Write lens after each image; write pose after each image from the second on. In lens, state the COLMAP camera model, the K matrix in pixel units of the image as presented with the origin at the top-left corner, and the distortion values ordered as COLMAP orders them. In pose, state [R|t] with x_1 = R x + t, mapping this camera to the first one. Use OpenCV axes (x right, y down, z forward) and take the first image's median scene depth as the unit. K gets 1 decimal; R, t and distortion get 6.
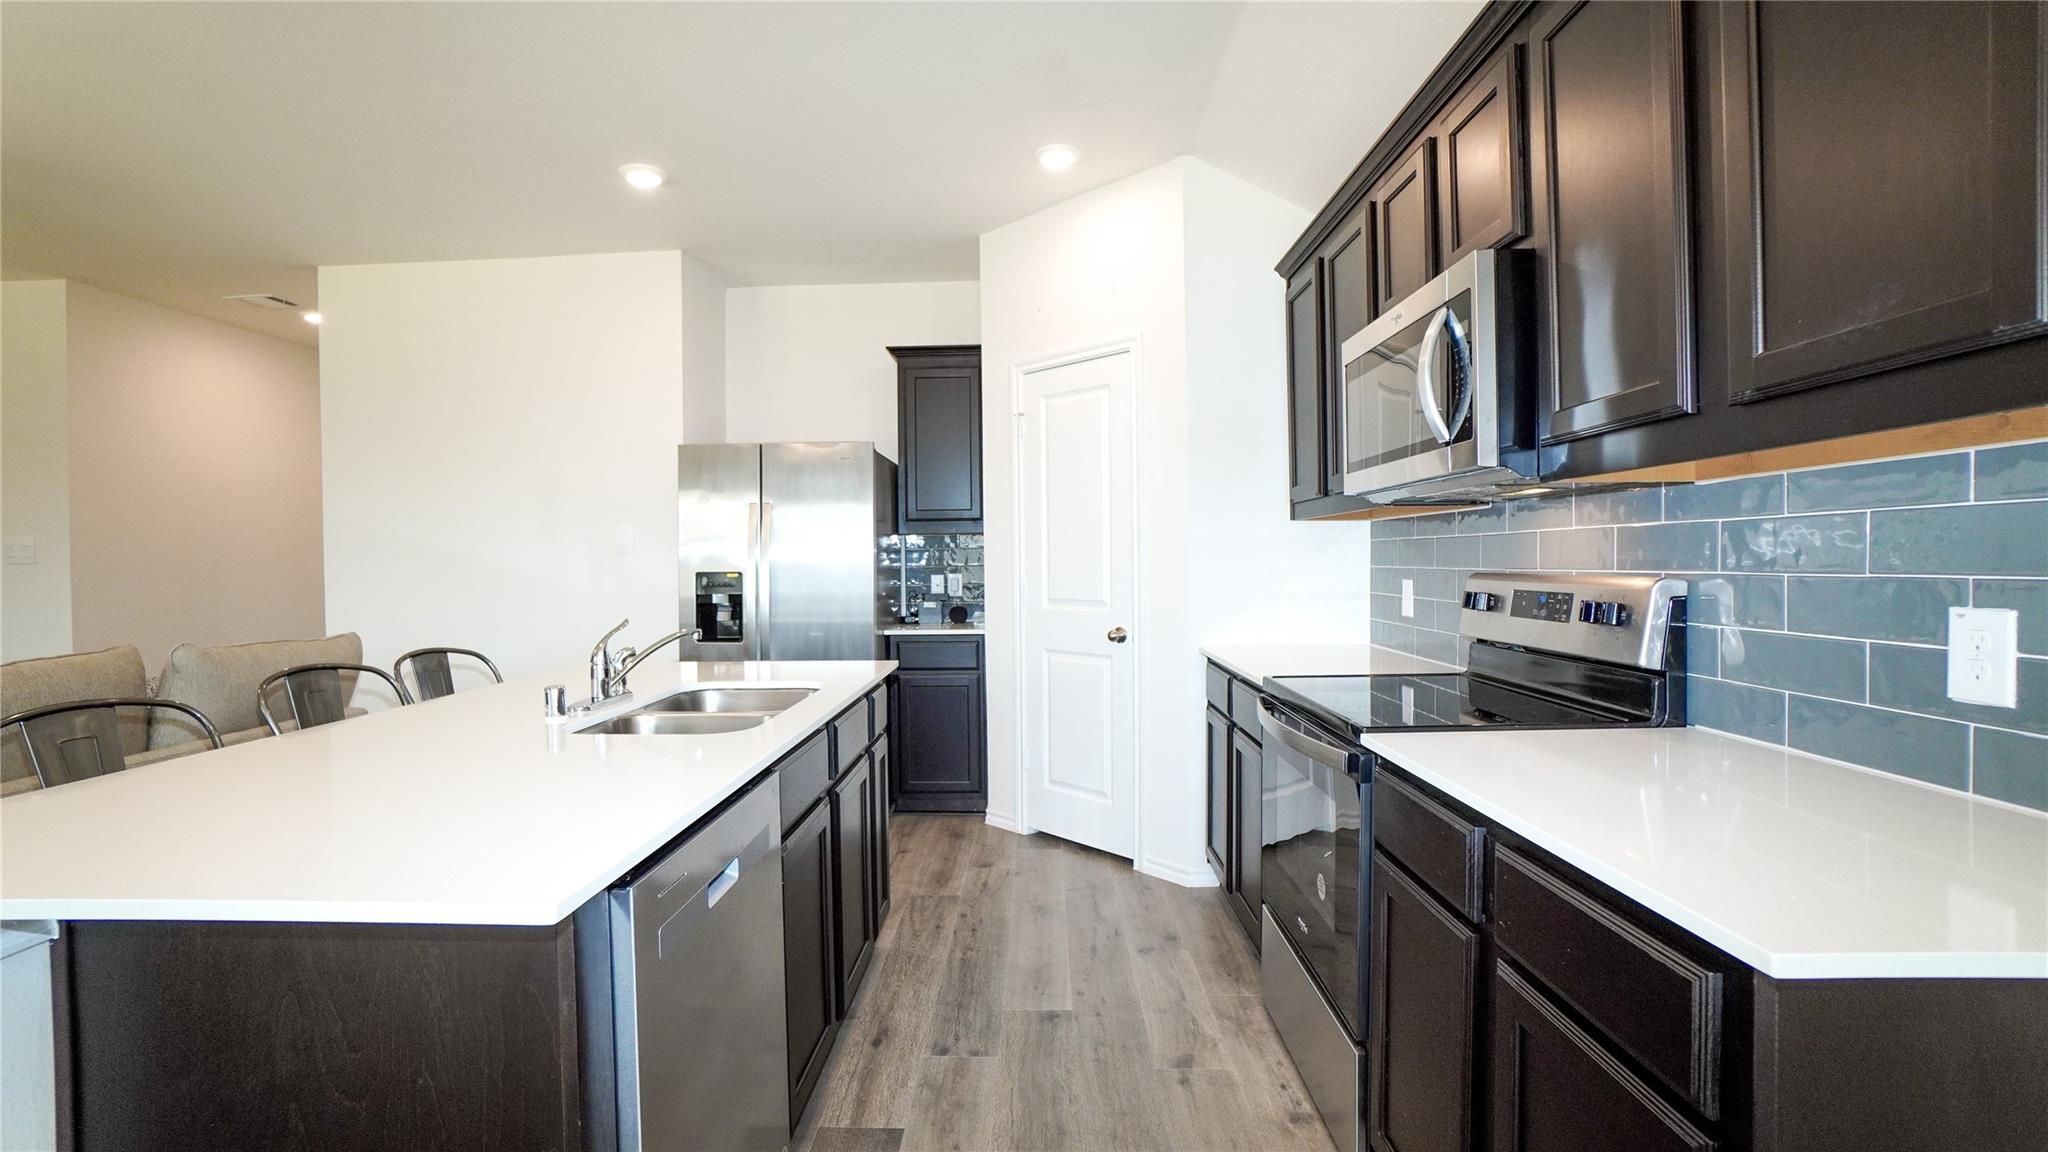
lens RADIAL K [[908.6, 0, 1012.3], [0, 908.6, 572.7], [0, 0, 1]] dist [-0.062966, 0.022752]
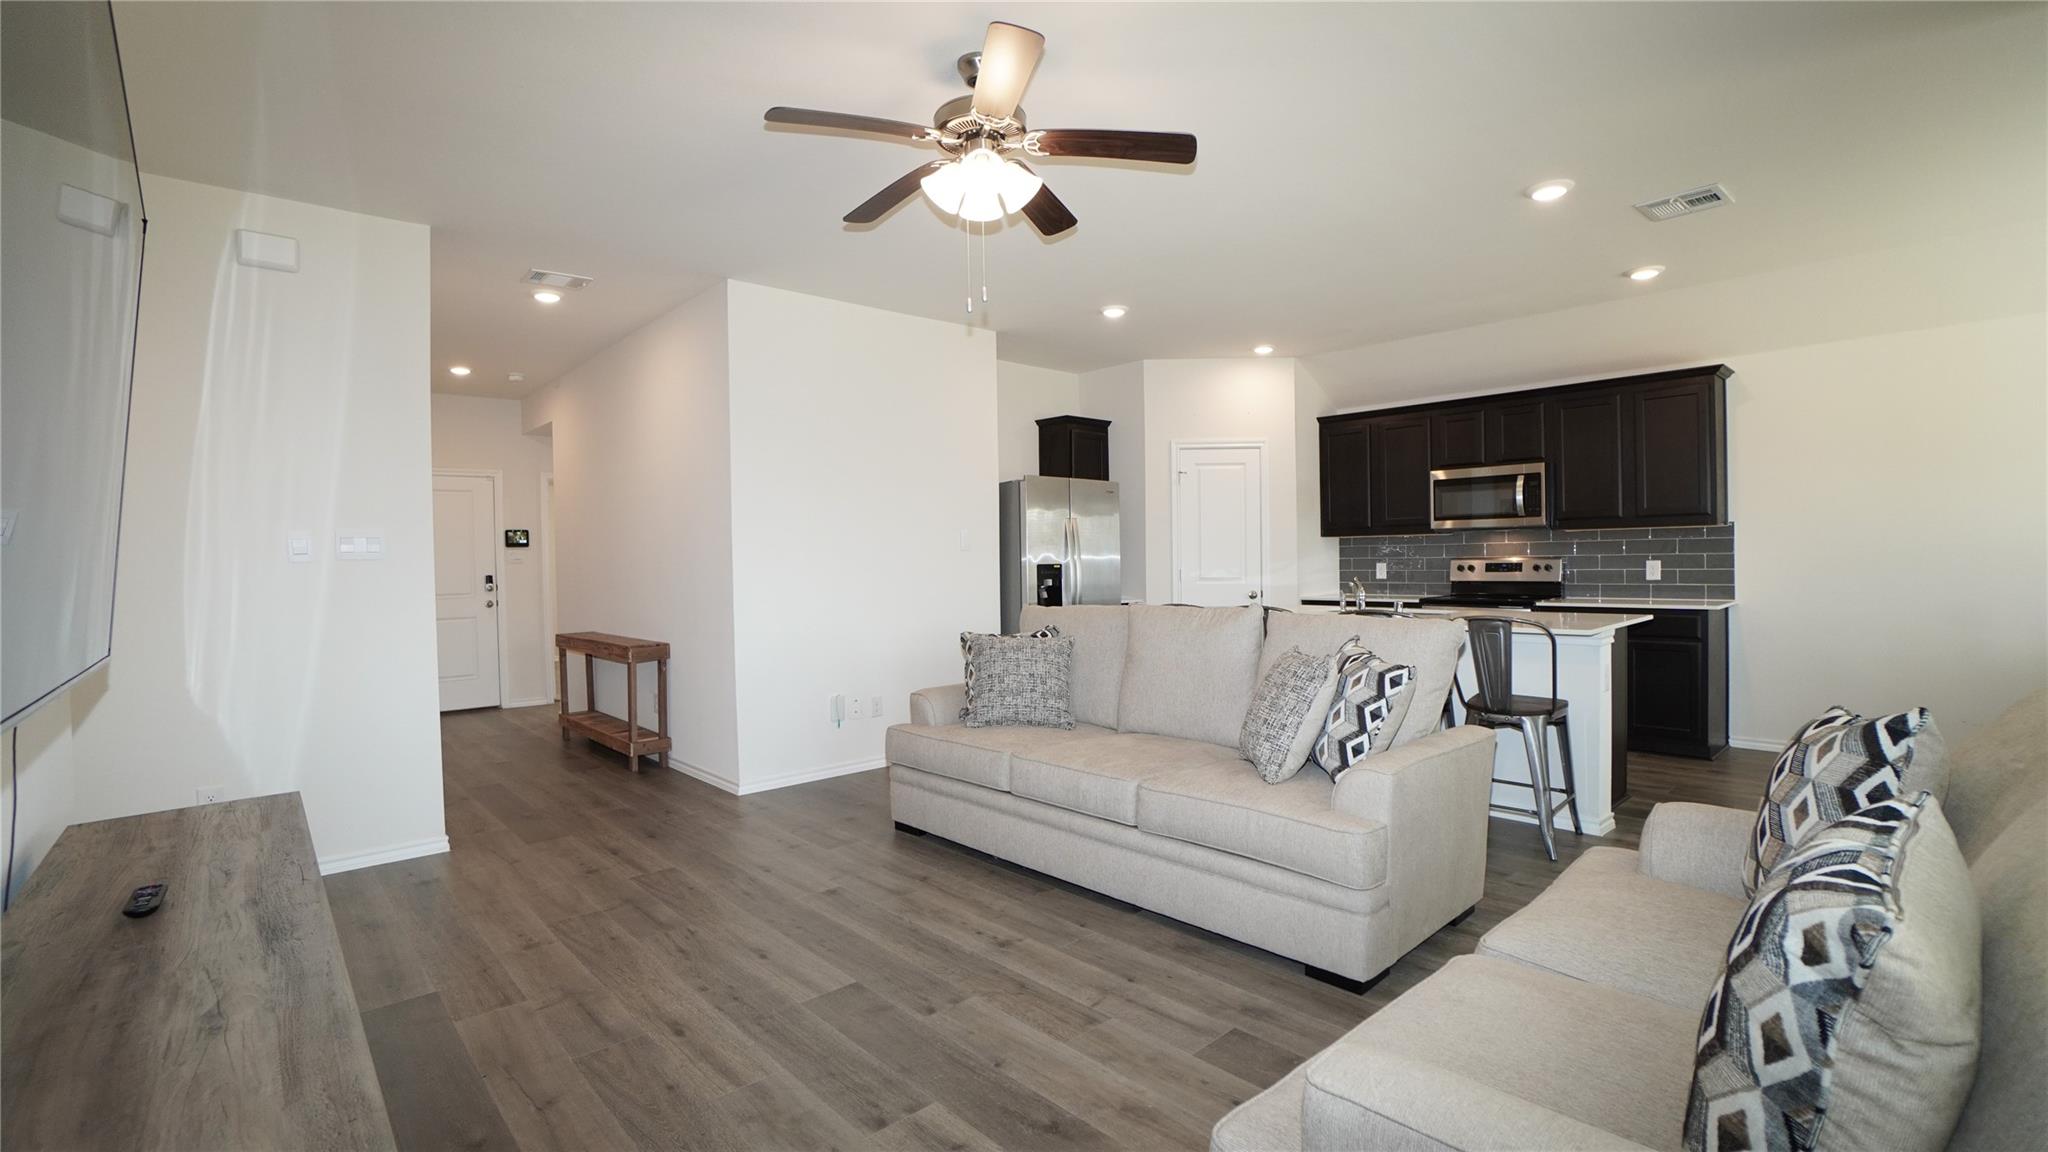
lens RADIAL K [[908.6, 0, 1012.3], [0, 908.6, 572.7], [0, 0, 1]] dist [-0.062966, 0.022752]
pose [[0.716787, -0.012406, 0.697182, -1.732447], [0.019708, 0.999803, -0.002471, 0.018042], [-0.697014, 0.015511, 0.716890, -0.017712]]
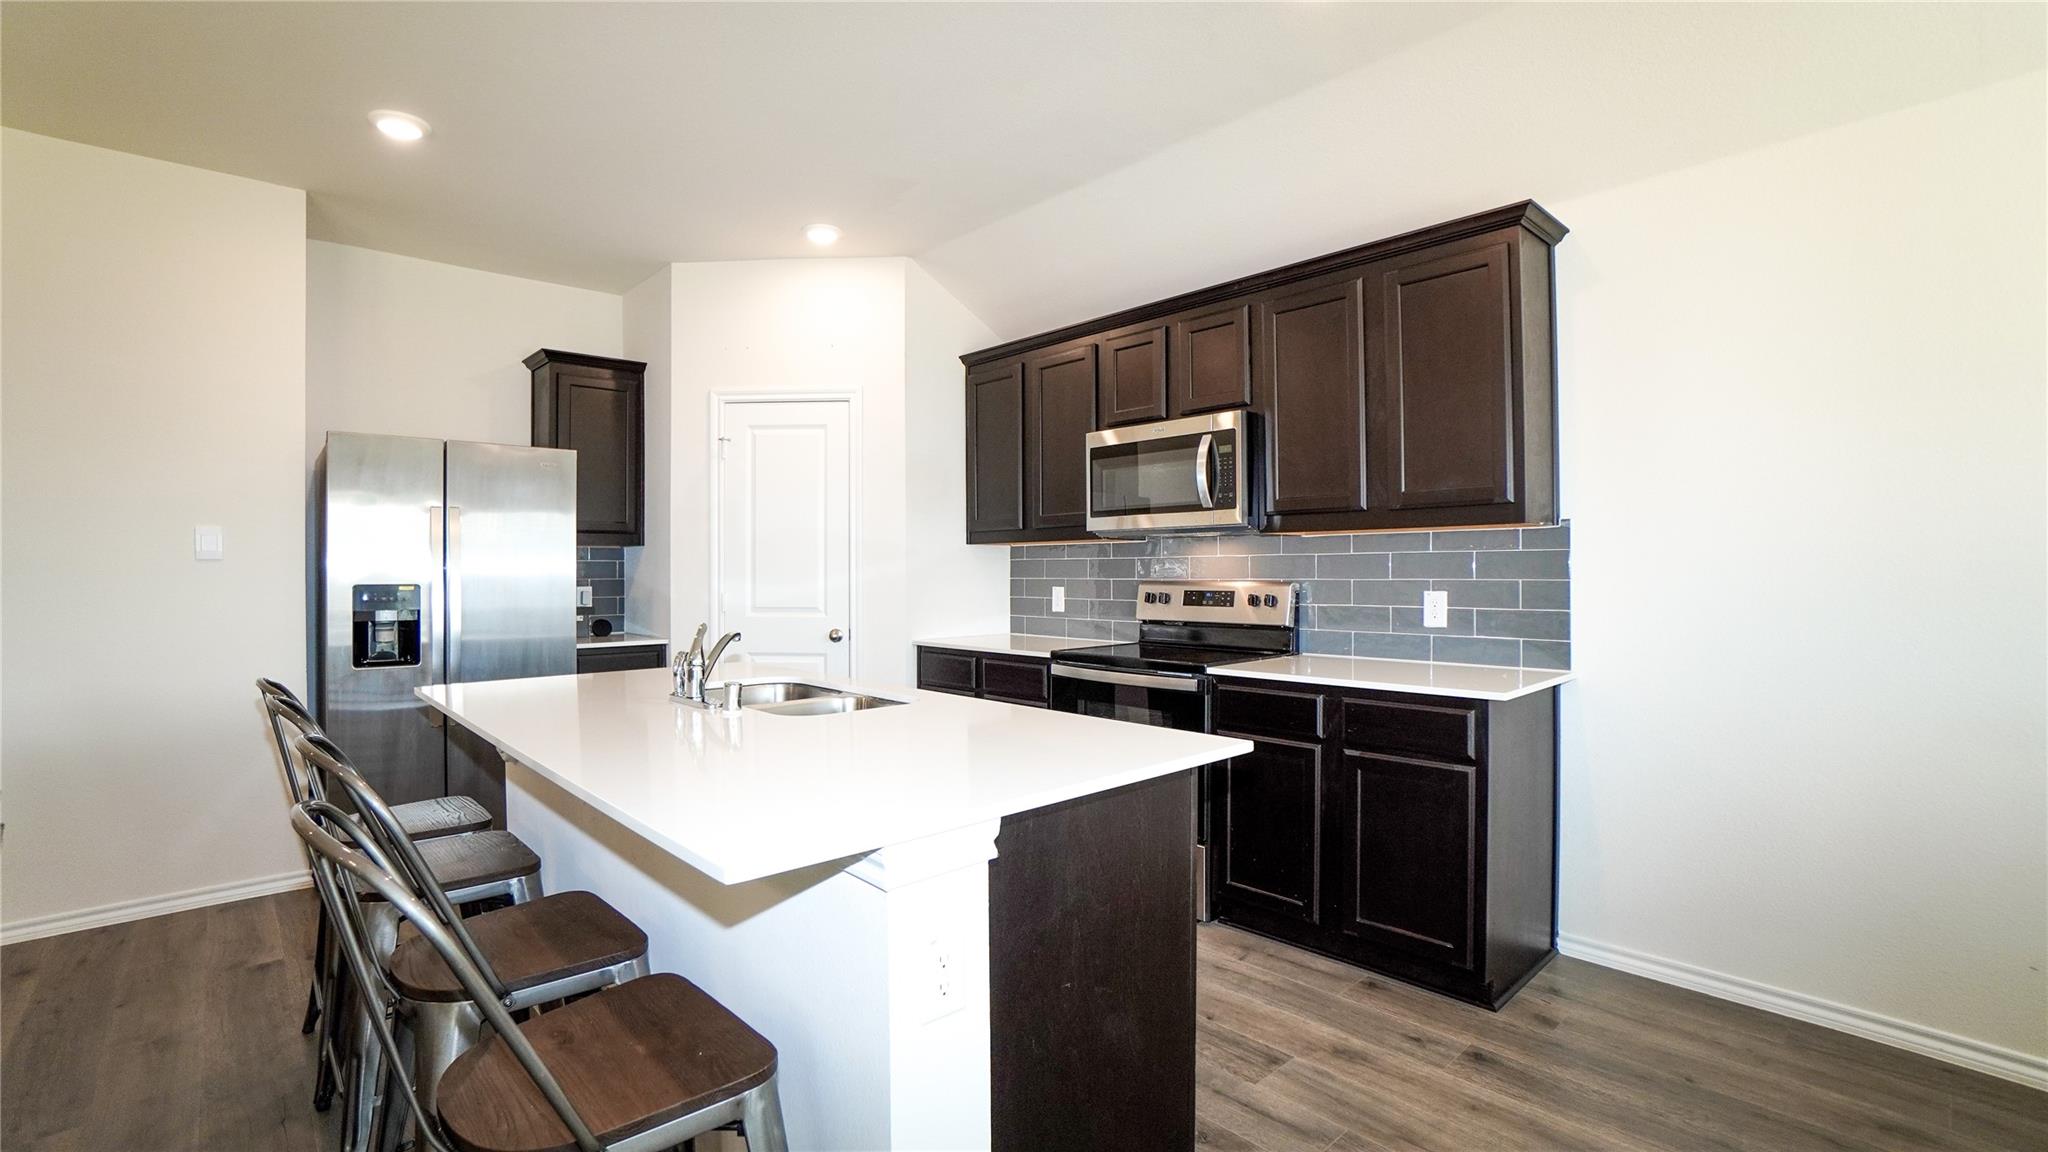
lens RADIAL K [[908.6, 0, 1012.3], [0, 908.6, 572.7], [0, 0, 1]] dist [-0.062966, 0.022752]
pose [[0.717736, 0.004835, 0.696299, -0.600204], [0.007765, 0.999858, -0.014947, 0.005562], [-0.696272, 0.016135, 0.717596, -0.022329]]
